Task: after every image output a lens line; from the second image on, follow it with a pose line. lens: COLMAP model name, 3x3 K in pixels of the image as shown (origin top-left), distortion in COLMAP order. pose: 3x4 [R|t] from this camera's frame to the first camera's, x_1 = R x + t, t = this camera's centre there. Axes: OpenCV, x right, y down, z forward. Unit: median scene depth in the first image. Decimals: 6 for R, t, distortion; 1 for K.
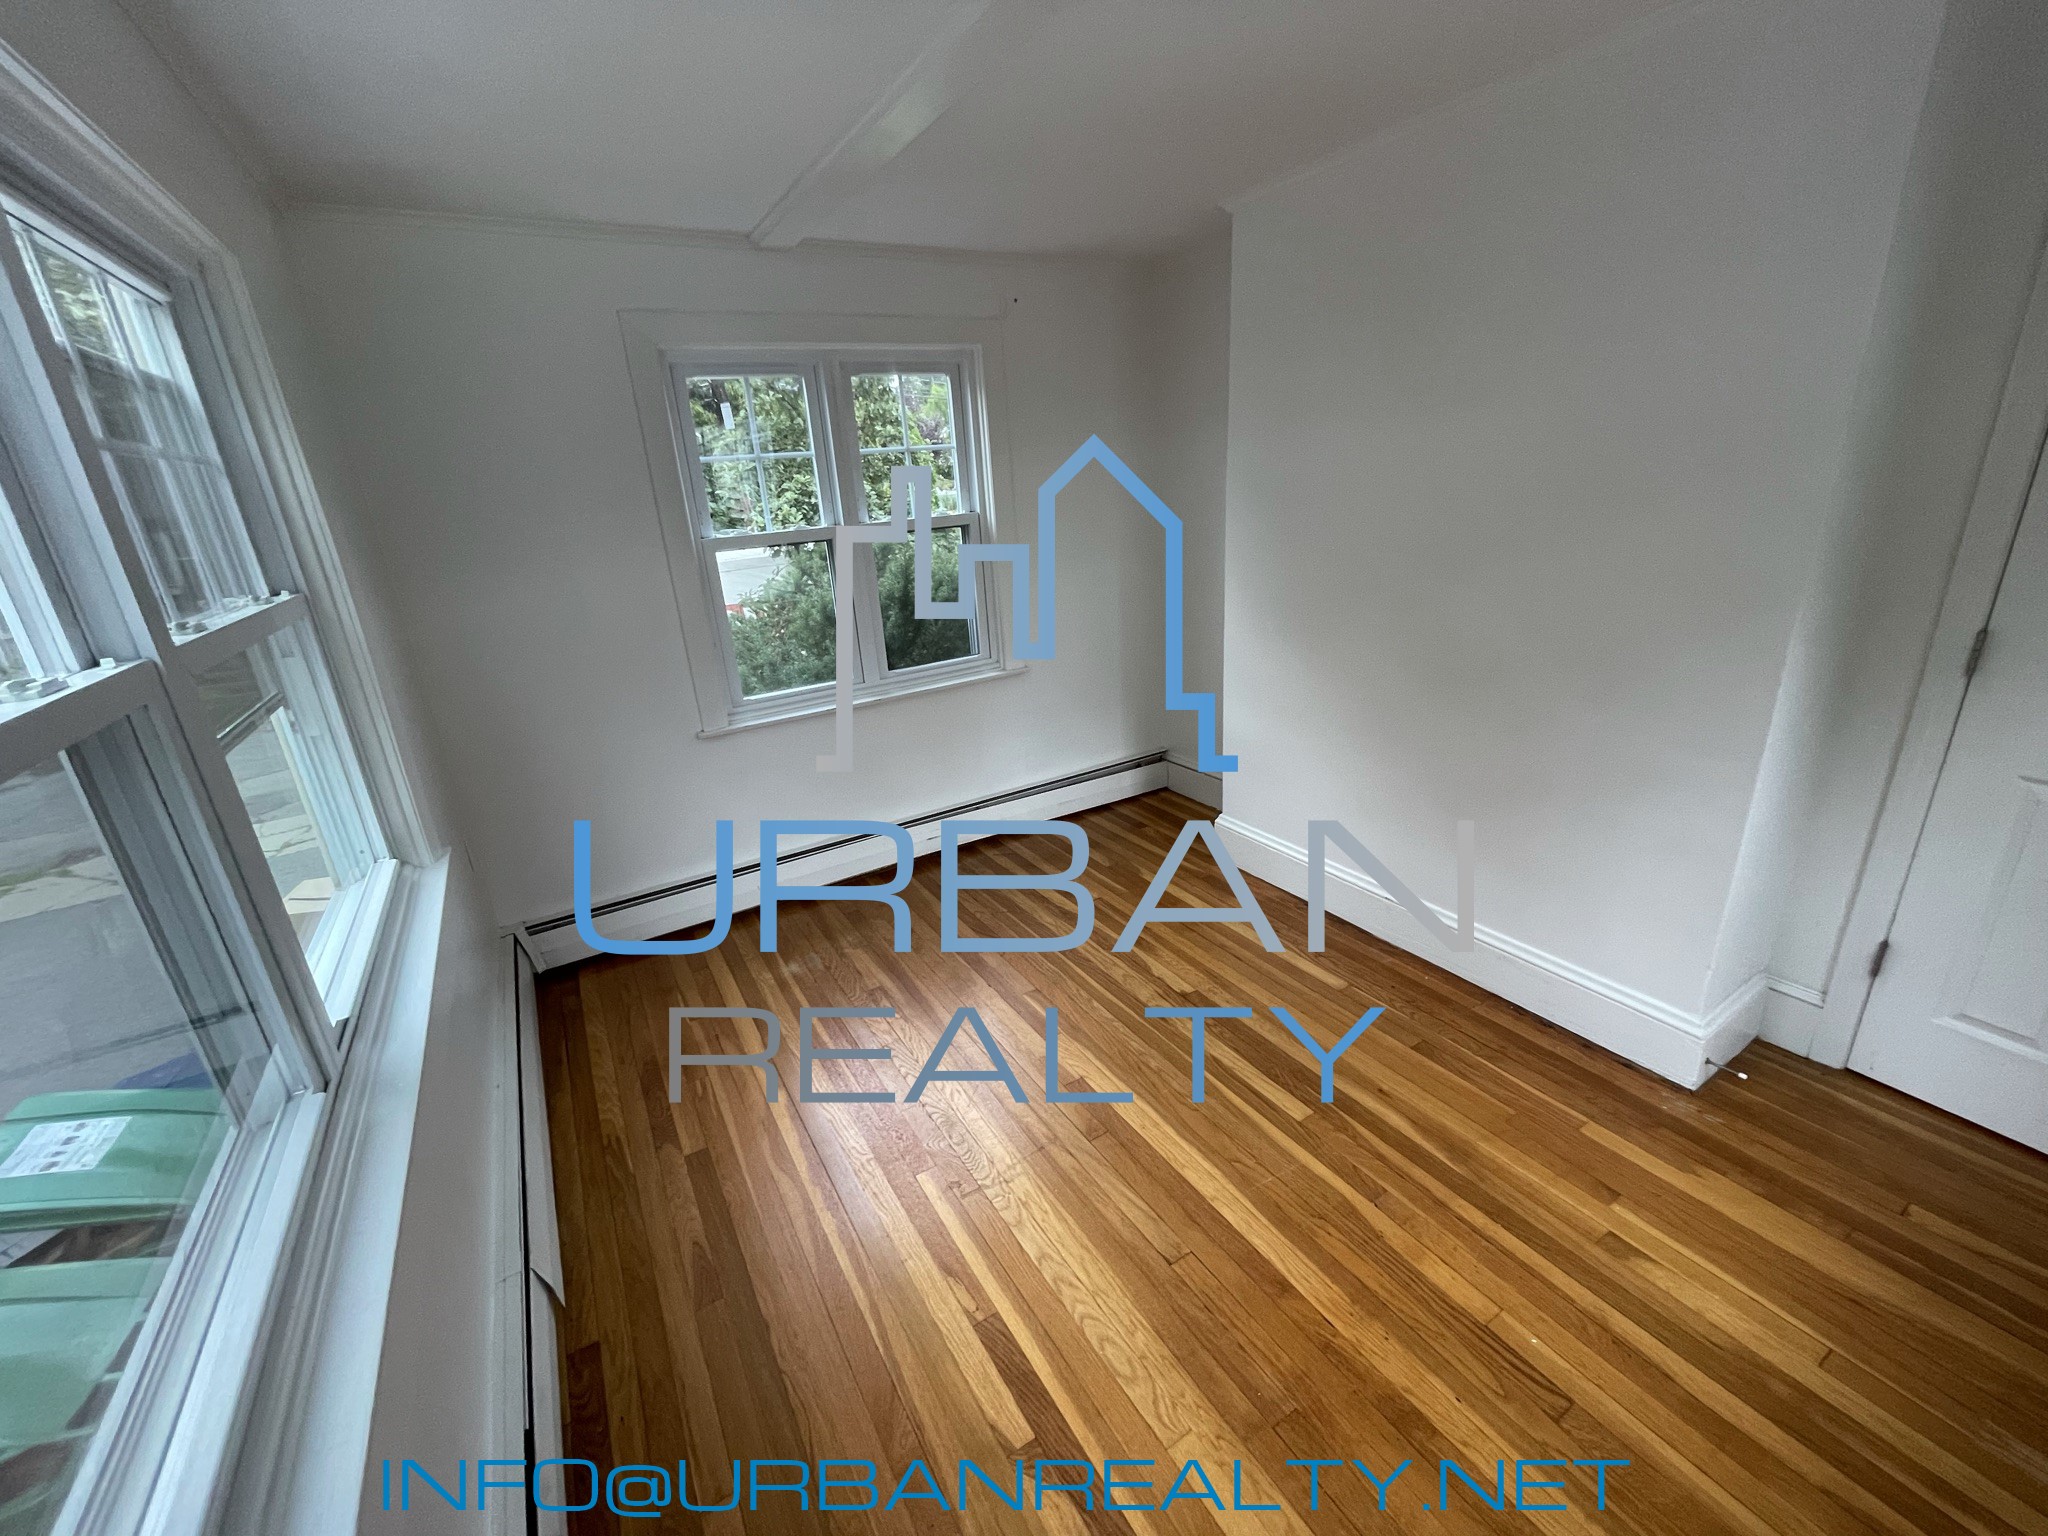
lens RADIAL K [[826.0, 0, 1015.9], [0, 826.0, 762.6], [0, 0, 1]] dist [-0.005672, -0.000345]
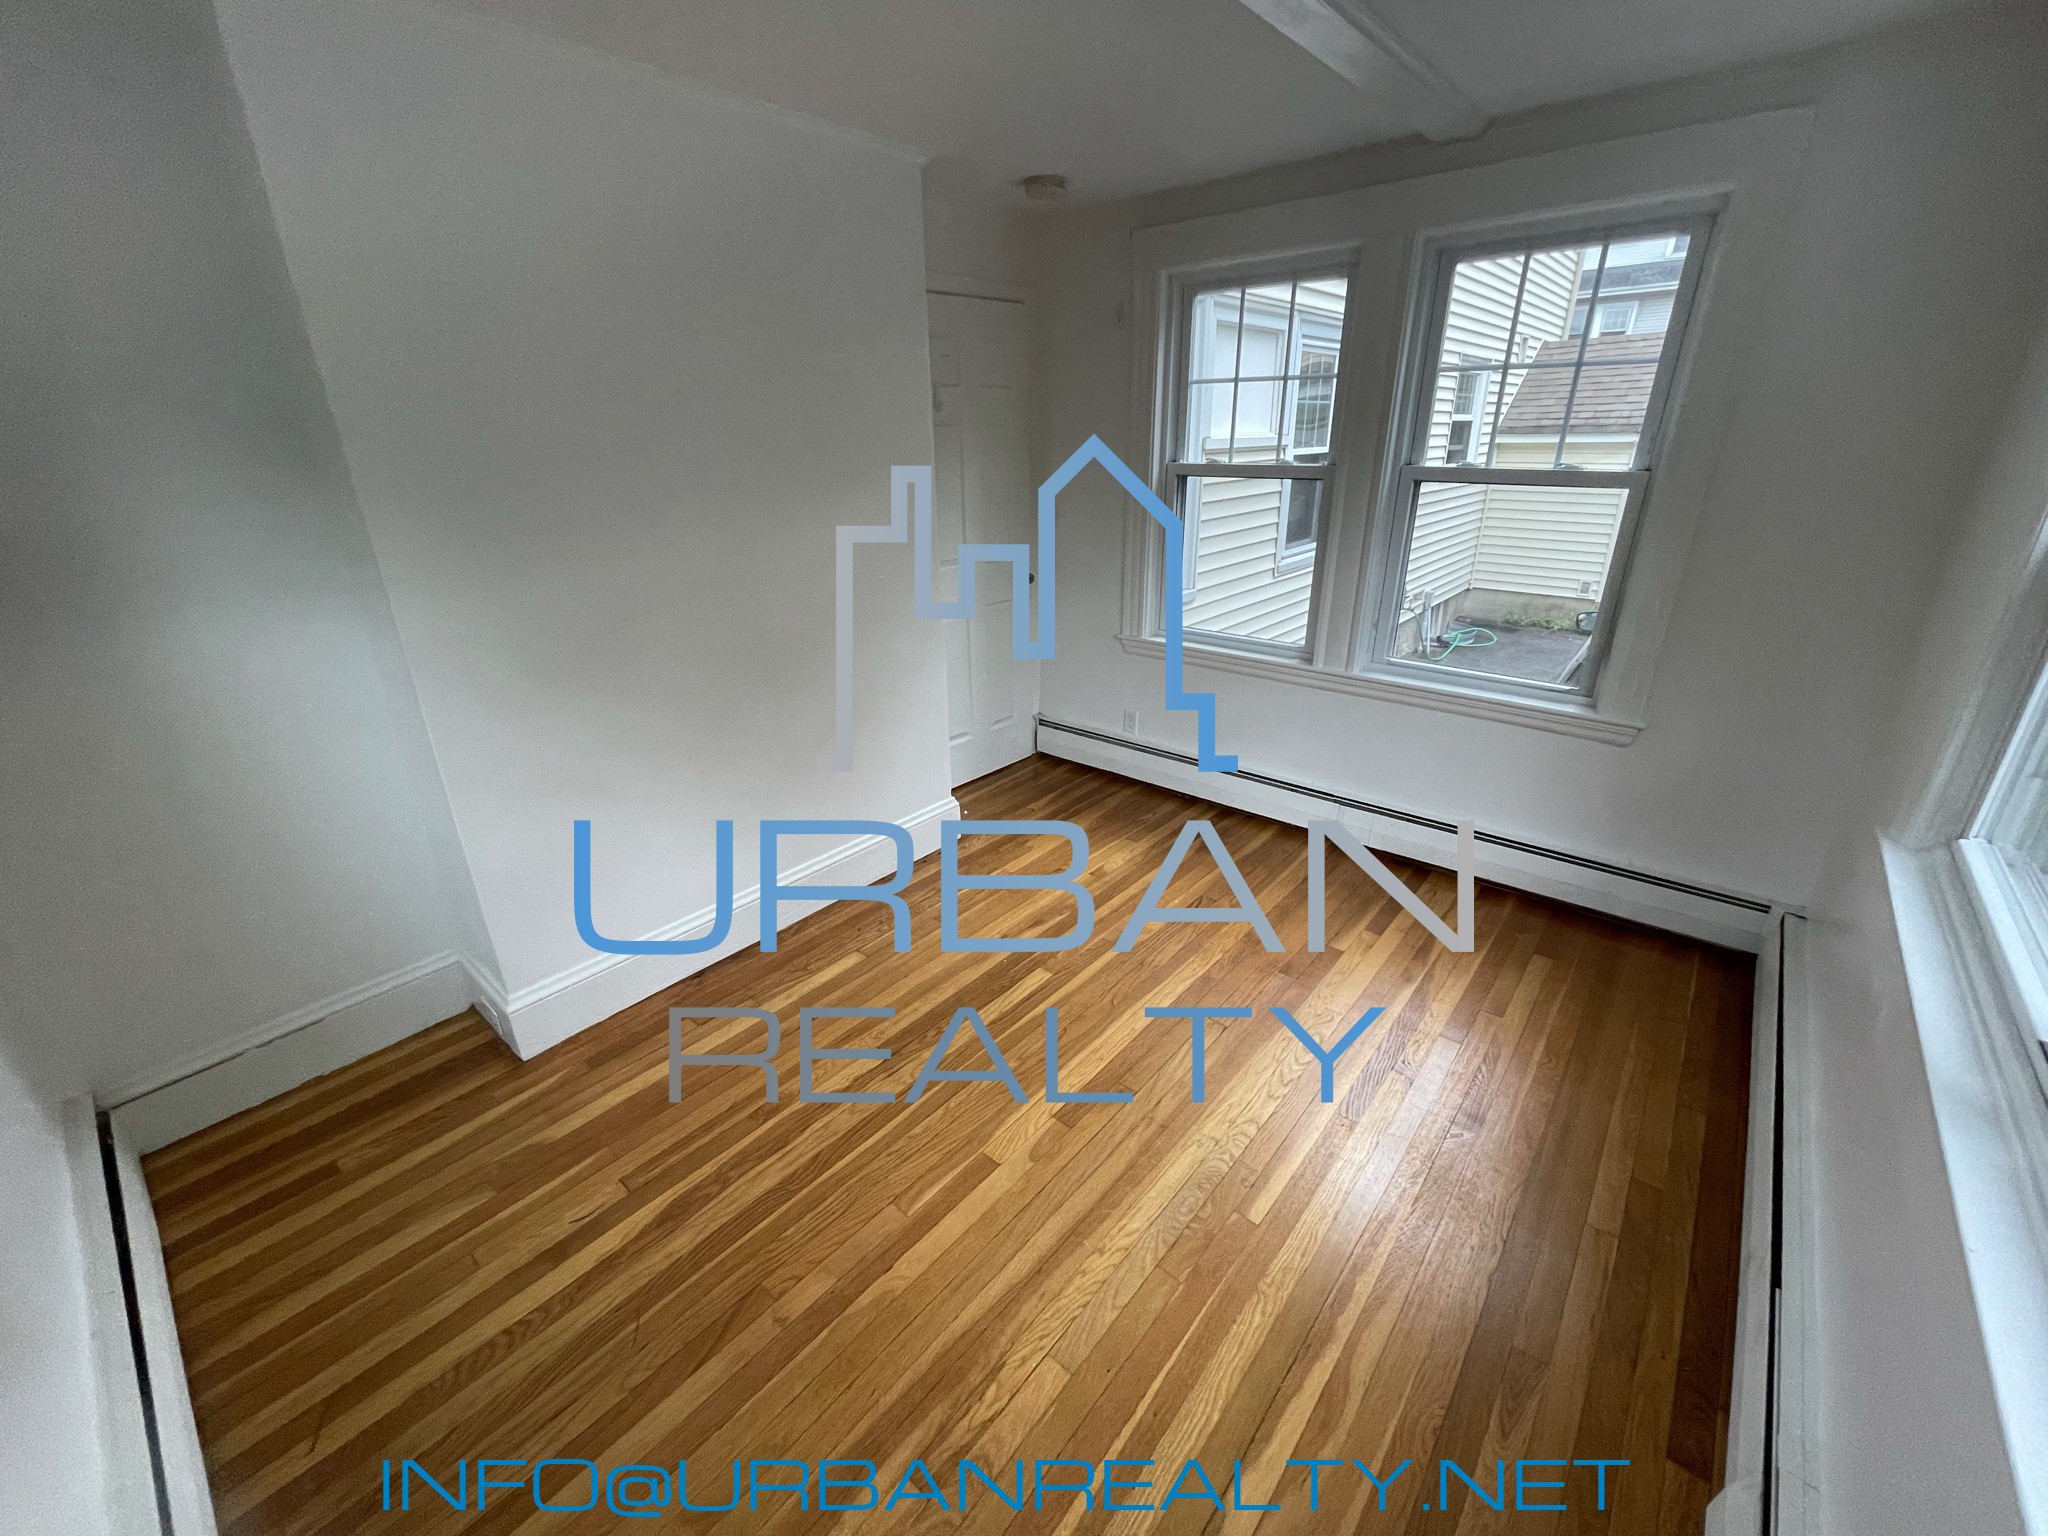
lens RADIAL K [[826.0, 0, 1015.9], [0, 826.0, 762.6], [0, 0, 1]] dist [-0.005672, -0.000345]
pose [[-0.315281, -0.289084, 0.903896, -0.726880], [0.348825, 0.850494, 0.393676, -0.374357], [-0.882564, 0.439421, -0.167305, 1.214483]]
